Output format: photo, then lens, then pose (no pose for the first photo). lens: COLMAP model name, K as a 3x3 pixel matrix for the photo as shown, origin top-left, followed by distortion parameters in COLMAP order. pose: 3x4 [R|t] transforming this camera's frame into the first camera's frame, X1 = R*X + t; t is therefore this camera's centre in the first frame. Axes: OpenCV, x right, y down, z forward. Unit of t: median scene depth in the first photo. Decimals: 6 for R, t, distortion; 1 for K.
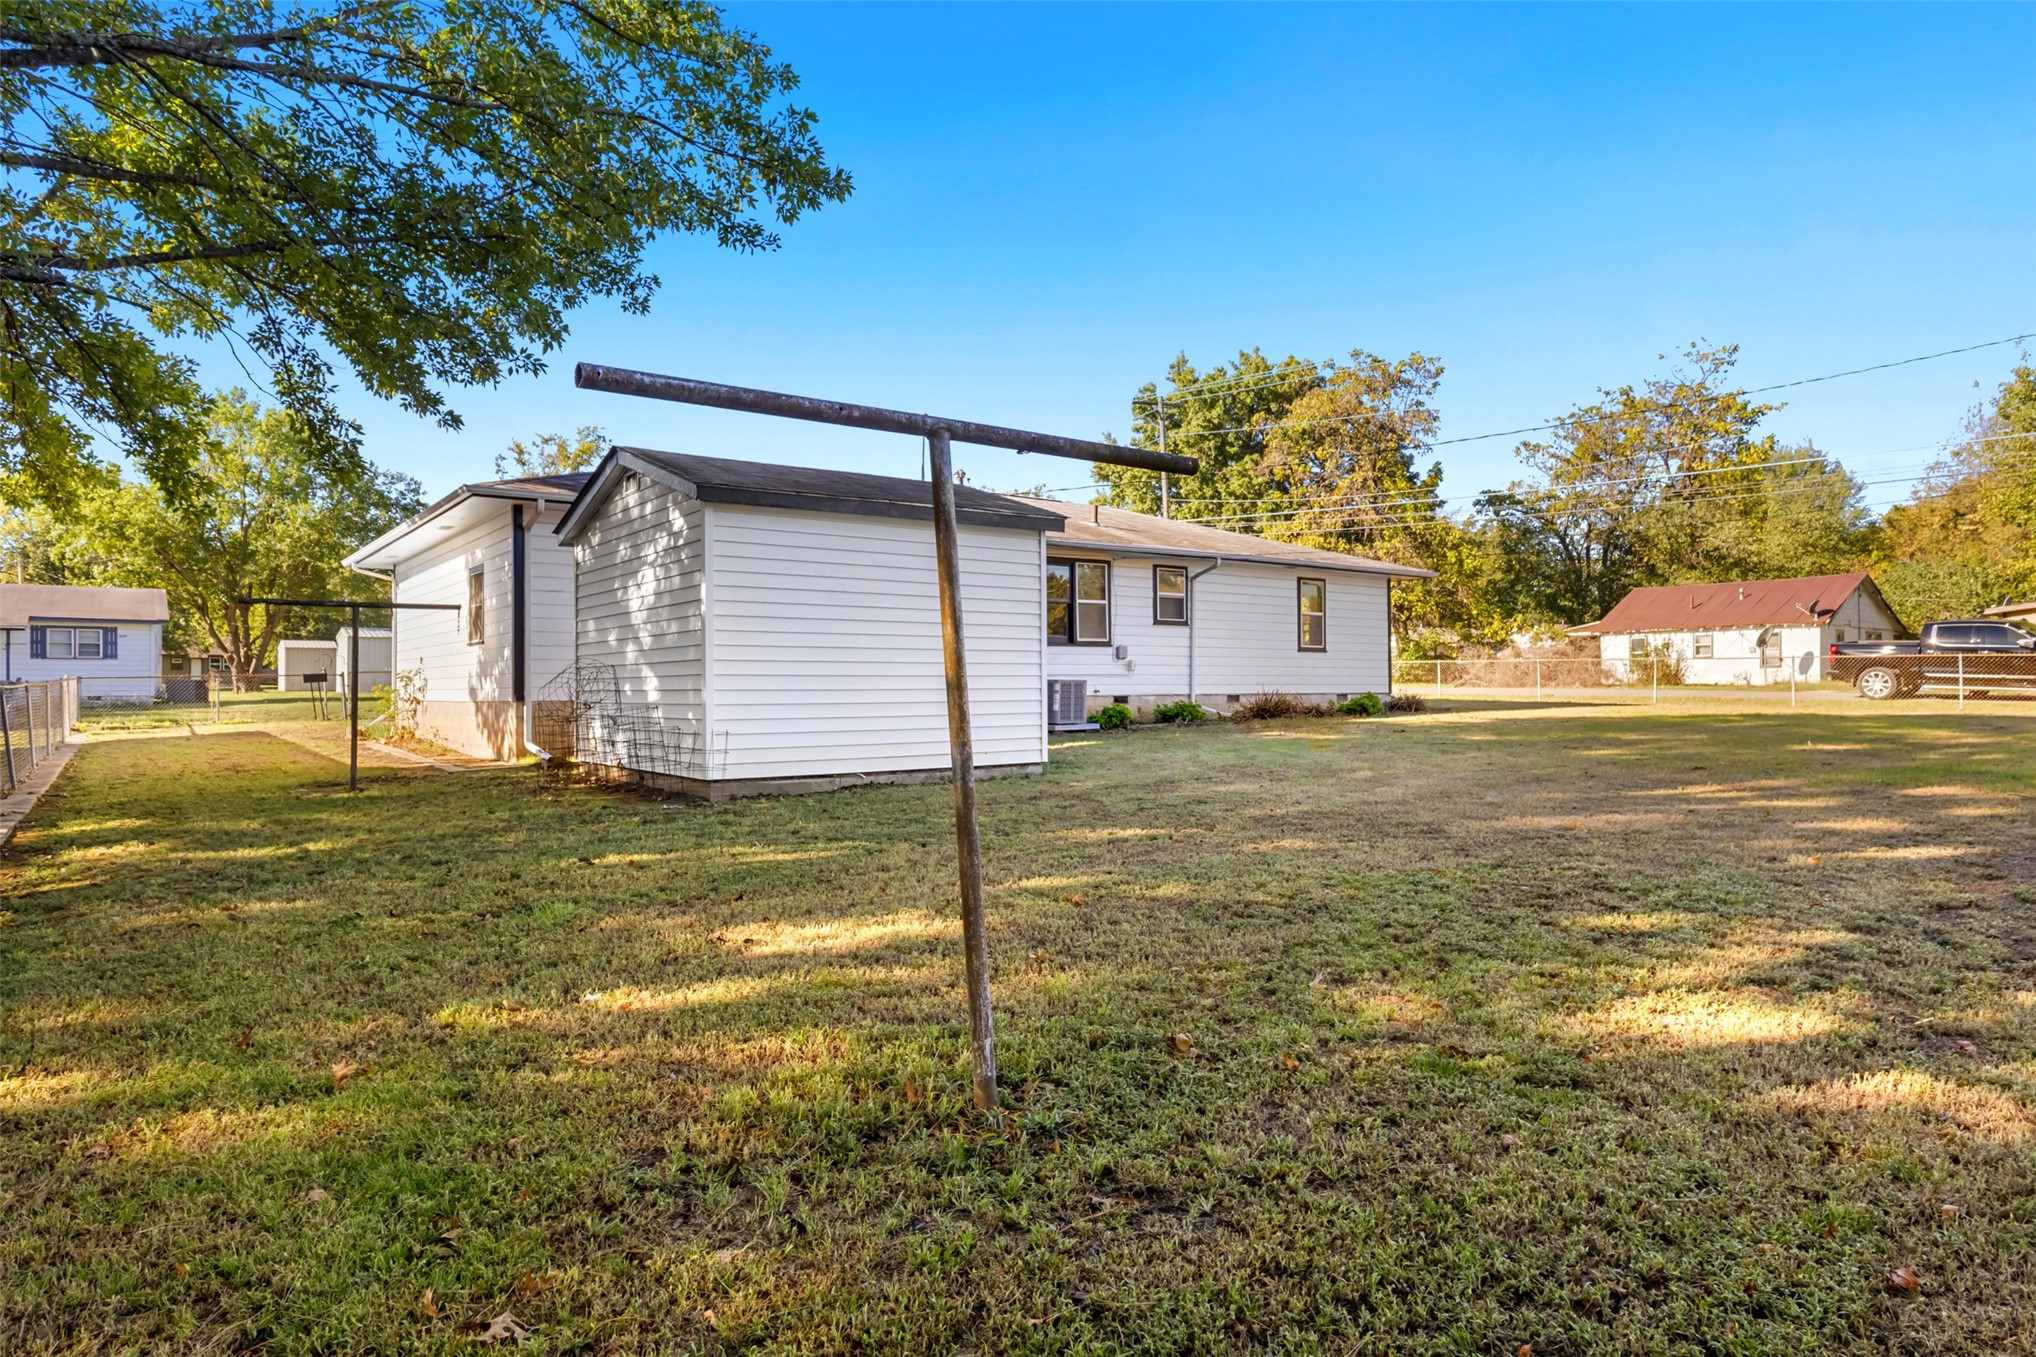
lens RADIAL K [[1257.7, 0, 1015.9], [0, 1257.7, 680.1], [0, 0, 1]] dist [-0.003102, 0.000362]
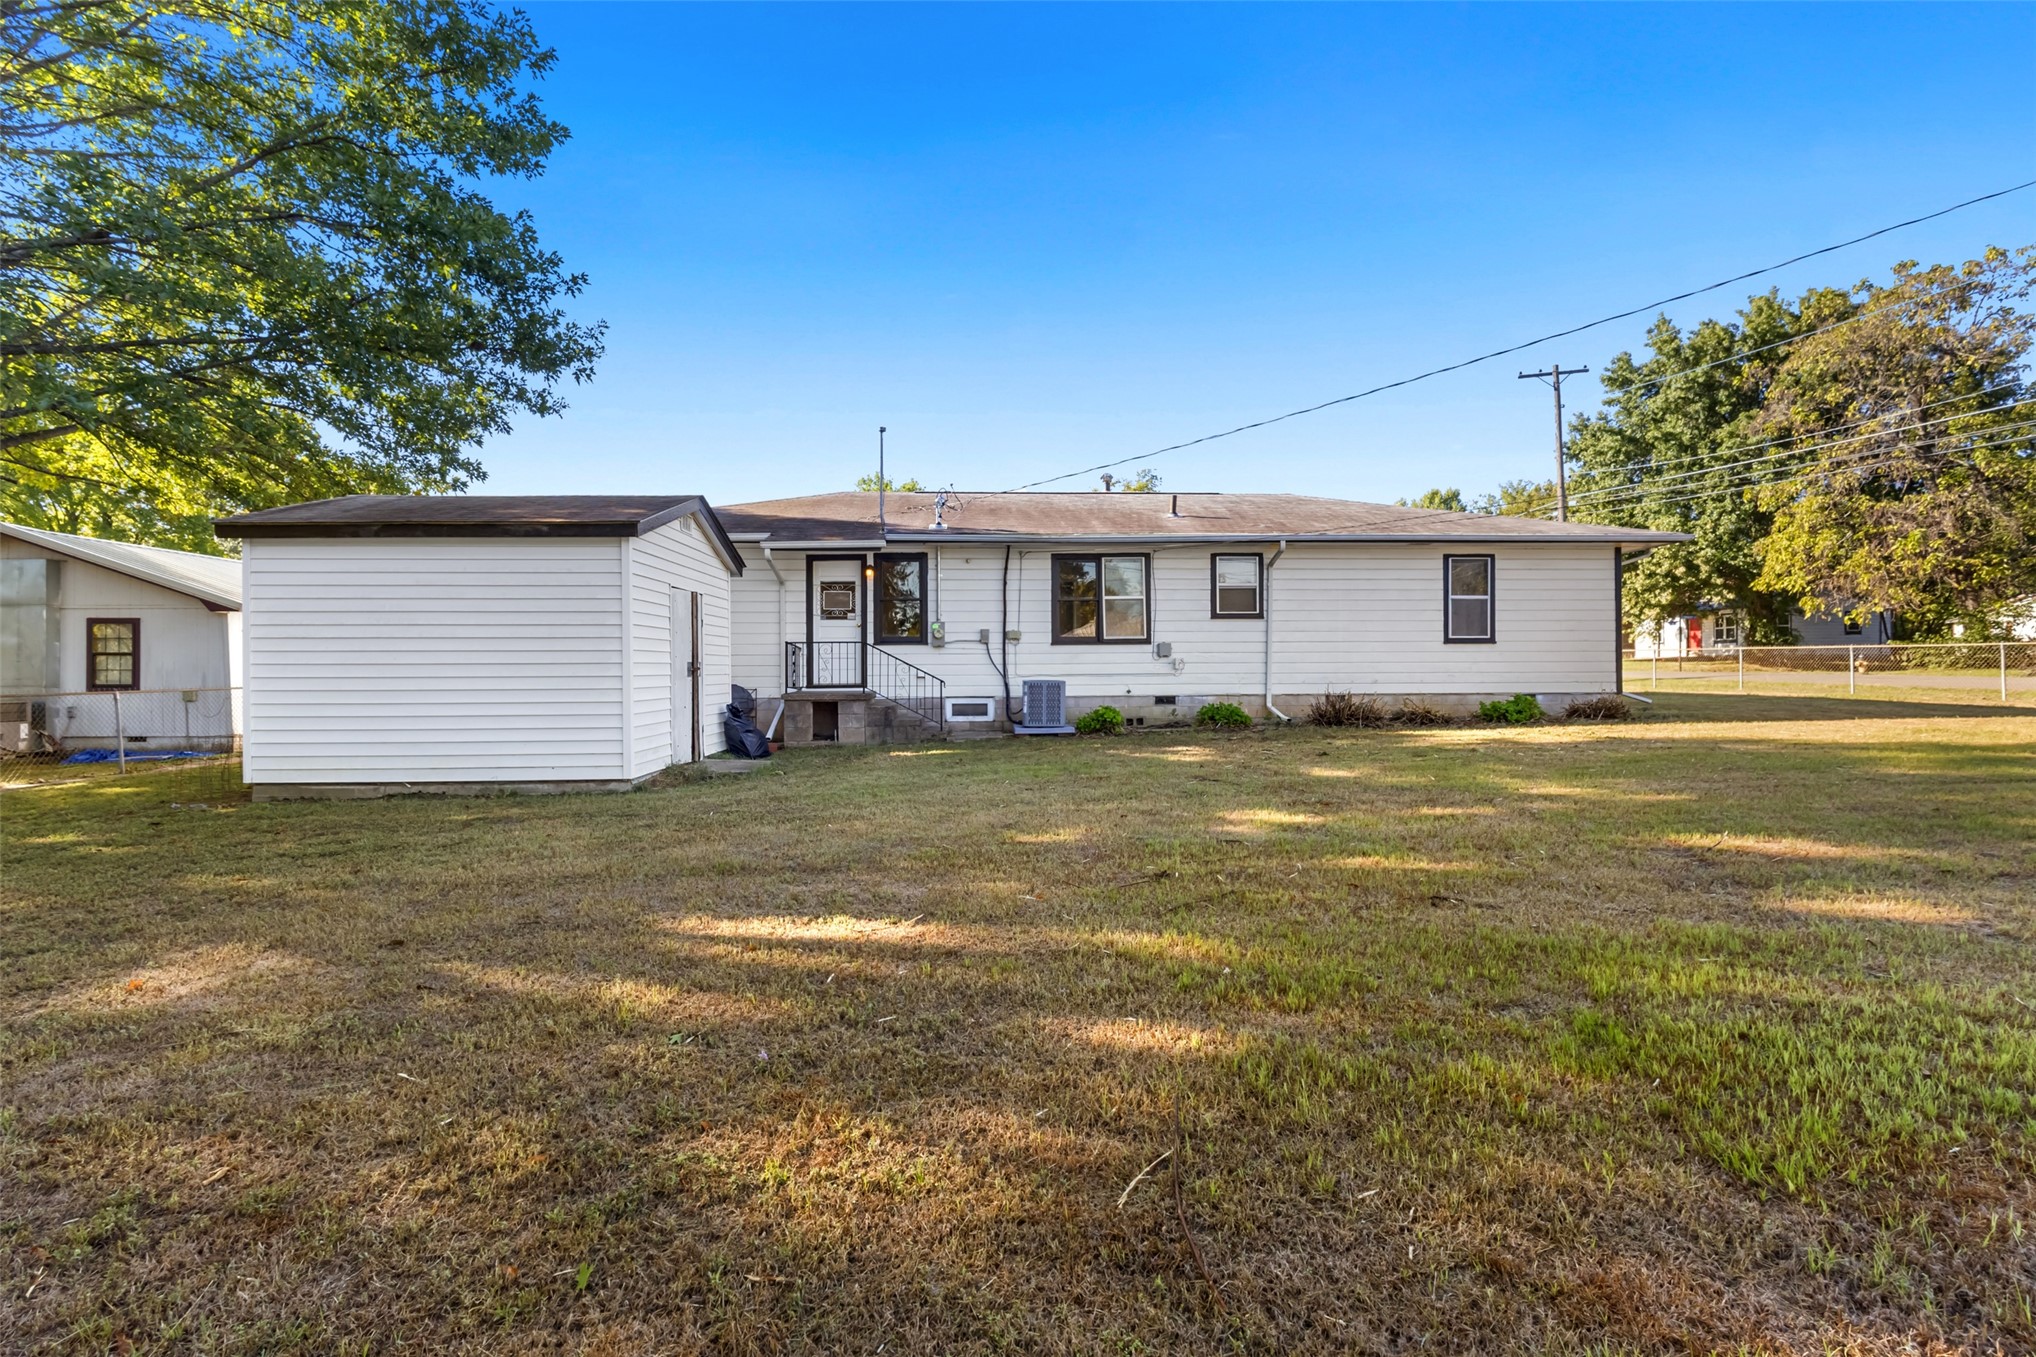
lens RADIAL K [[960.7, 0, 1015.4], [0, 960.7, 673.5], [0, 0, 1]] dist [-0.000564, 0.001271]
pose [[0.805056, 0.002280, -0.593194, 0.370111], [0.005884, 0.999913, 0.011828, -0.011905], [0.593169, -0.013012, 0.804973, 0.313102]]
